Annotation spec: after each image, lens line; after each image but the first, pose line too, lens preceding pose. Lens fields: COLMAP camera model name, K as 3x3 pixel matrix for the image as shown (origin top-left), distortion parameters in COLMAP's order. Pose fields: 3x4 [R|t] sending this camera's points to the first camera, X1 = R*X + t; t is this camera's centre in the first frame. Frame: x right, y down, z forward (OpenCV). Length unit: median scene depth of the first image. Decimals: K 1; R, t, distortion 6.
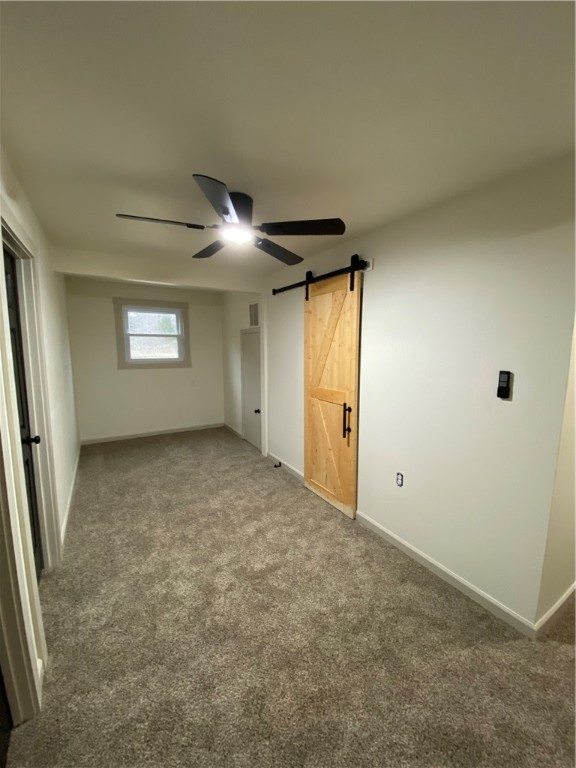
lens RADIAL K [[308.8, 0, 288.0], [0, 308.8, 379.2], [0, 0, 1]] dist [-0.011454, -0.011325]
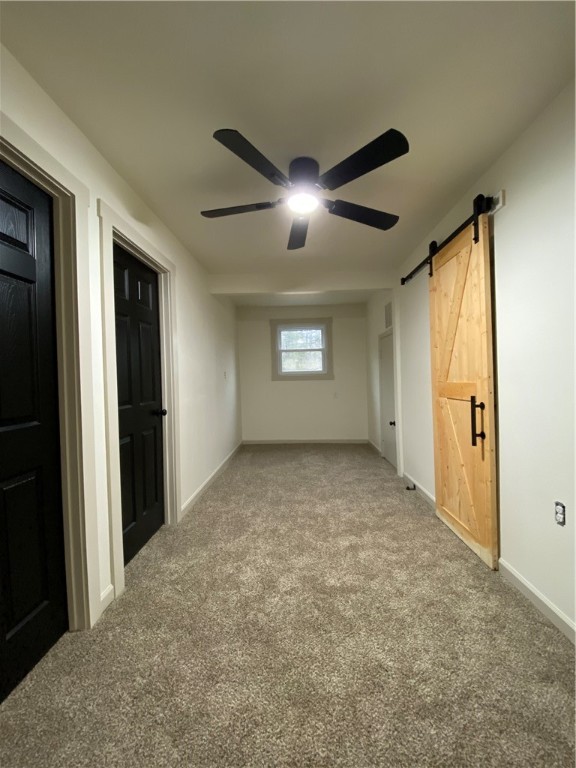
lens RADIAL K [[308.8, 0, 286.9], [0, 308.8, 380.7], [0, 0, 1]] dist [-0.011454, -0.011325]
pose [[0.838448, -0.012647, -0.544835, 0.211920], [-0.042649, 0.995142, -0.088732, 0.125236], [0.543311, 0.097634, 0.833835, 0.162319]]
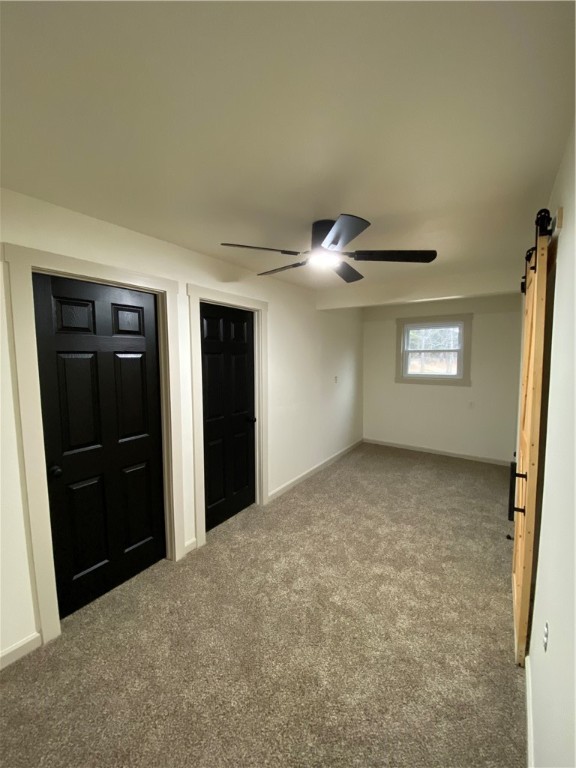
lens RADIAL K [[308.8, 0, 284.8], [0, 308.8, 376.1], [0, 0, 1]] dist [-0.011454, -0.011325]
pose [[0.417613, 0.057645, -0.906794, 0.529697], [-0.109969, 0.993856, 0.012535, -0.047009], [0.901946, 0.094485, 0.421387, 0.334038]]
